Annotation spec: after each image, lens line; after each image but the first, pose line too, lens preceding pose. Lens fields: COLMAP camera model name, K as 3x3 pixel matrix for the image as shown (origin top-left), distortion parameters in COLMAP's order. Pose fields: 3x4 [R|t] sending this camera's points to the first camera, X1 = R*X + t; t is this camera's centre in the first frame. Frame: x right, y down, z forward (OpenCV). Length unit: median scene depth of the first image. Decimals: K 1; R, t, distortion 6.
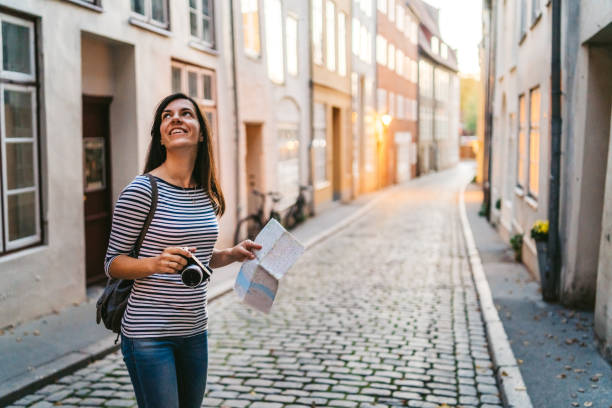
lens RADIAL K [[618.2, 0, 307.4], [0, 618.2, 202.6], [0, 0, 1]] dist [-0.030140, 0.003600]
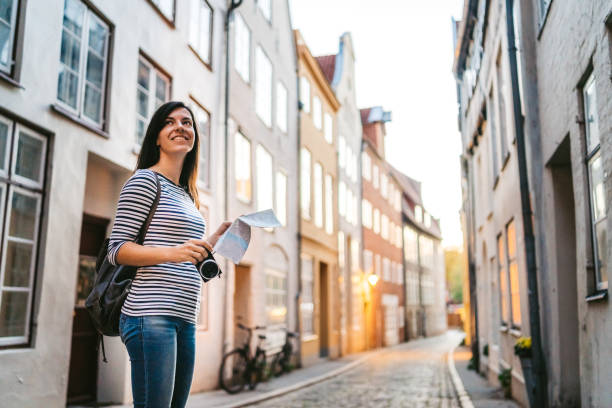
lens RADIAL K [[614.0, 0, 302.8], [0, 614.0, 201.6], [0, 0, 1]] dist [-0.034355, 0.008885]
pose [[0.999889, 0.011189, 0.009884, 0.002030], [-0.008015, 0.960852, -0.276946, 0.061901], [-0.012596, 0.276836, 0.960835, -0.015224]]
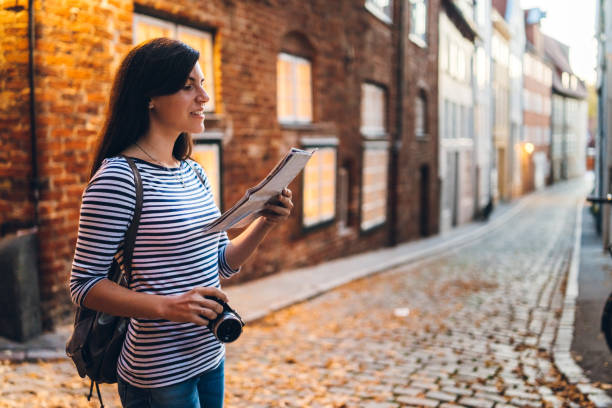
lens RADIAL K [[625.2, 0, 306.0], [0, 625.2, 204.0], [0, 0, 1]] dist [-0.026839, 0.004585]
pose [[0.981882, 0.014045, -0.188975, -0.305055], [-0.014125, 0.999900, 0.000924, 0.014251], [0.188969, 0.001762, 0.981982, -1.501036]]
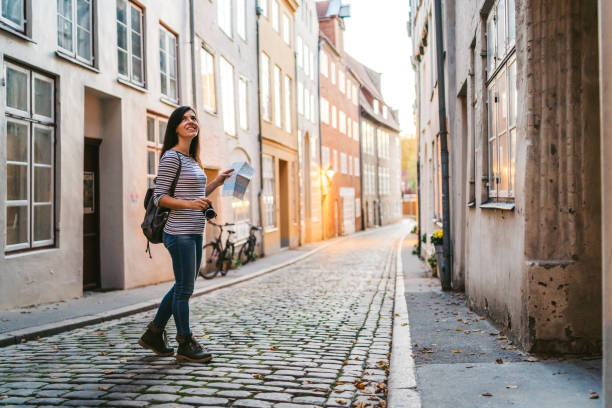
lens RADIAL K [[625.2, 0, 306.0], [0, 625.2, 204.0], [0, 0, 1]] dist [-0.026839, 0.004585]
pose [[0.996806, -0.011554, 0.079016, -0.003174], [0.019311, 0.994987, -0.098125, 0.064516], [-0.077487, 0.099337, 0.992032, -0.194630]]
